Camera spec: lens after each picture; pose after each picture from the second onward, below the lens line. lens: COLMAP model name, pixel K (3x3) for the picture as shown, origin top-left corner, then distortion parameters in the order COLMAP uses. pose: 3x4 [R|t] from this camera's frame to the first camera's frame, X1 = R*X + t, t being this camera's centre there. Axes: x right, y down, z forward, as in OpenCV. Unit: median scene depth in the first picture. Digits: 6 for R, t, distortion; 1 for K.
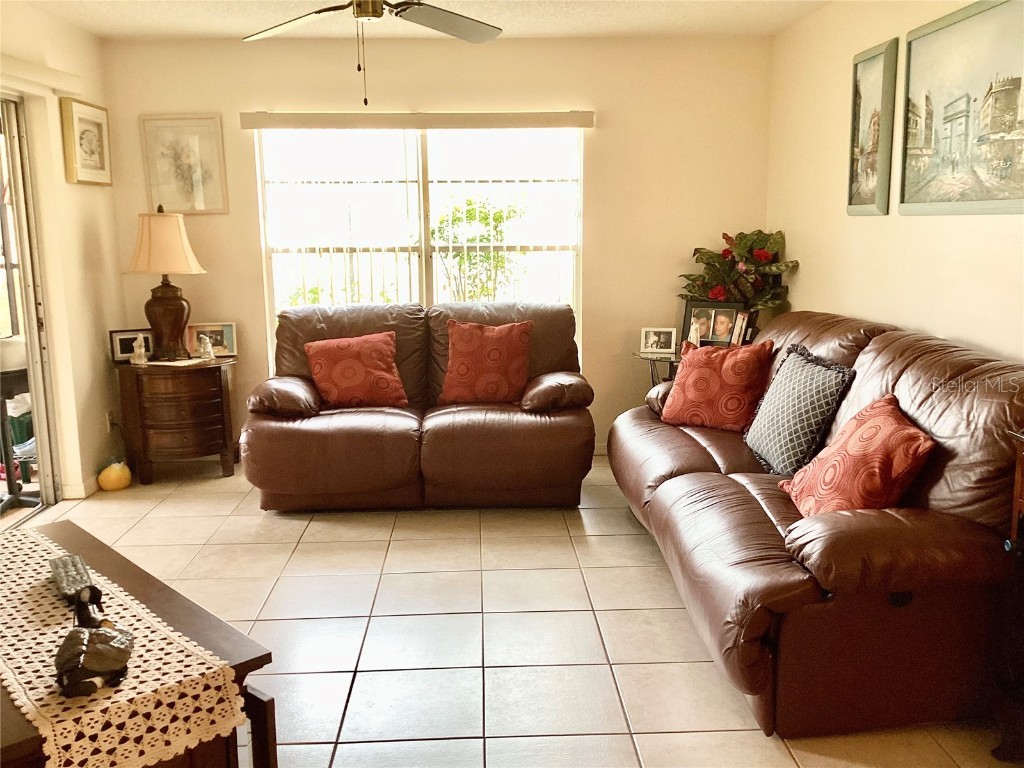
lens RADIAL K [[922.9, 0, 510.0], [0, 922.9, 384.4], [0, 0, 1]] dist [0.112152, -0.187565]
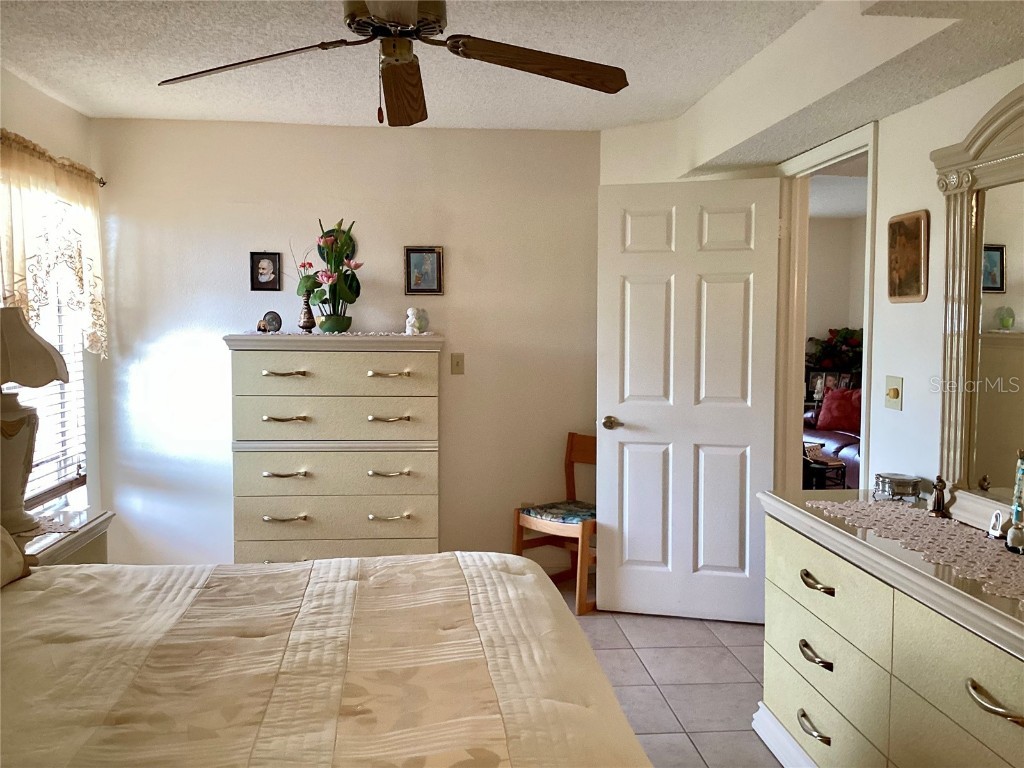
lens RADIAL K [[922.9, 0, 511.5], [0, 922.9, 383.0], [0, 0, 1]] dist [0.112152, -0.187565]
pose [[0.998113, 0.006933, 0.061013, -0.492446], [-0.000341, 0.994217, -0.107391, 0.131440], [-0.061405, 0.107168, 0.992343, -0.717027]]
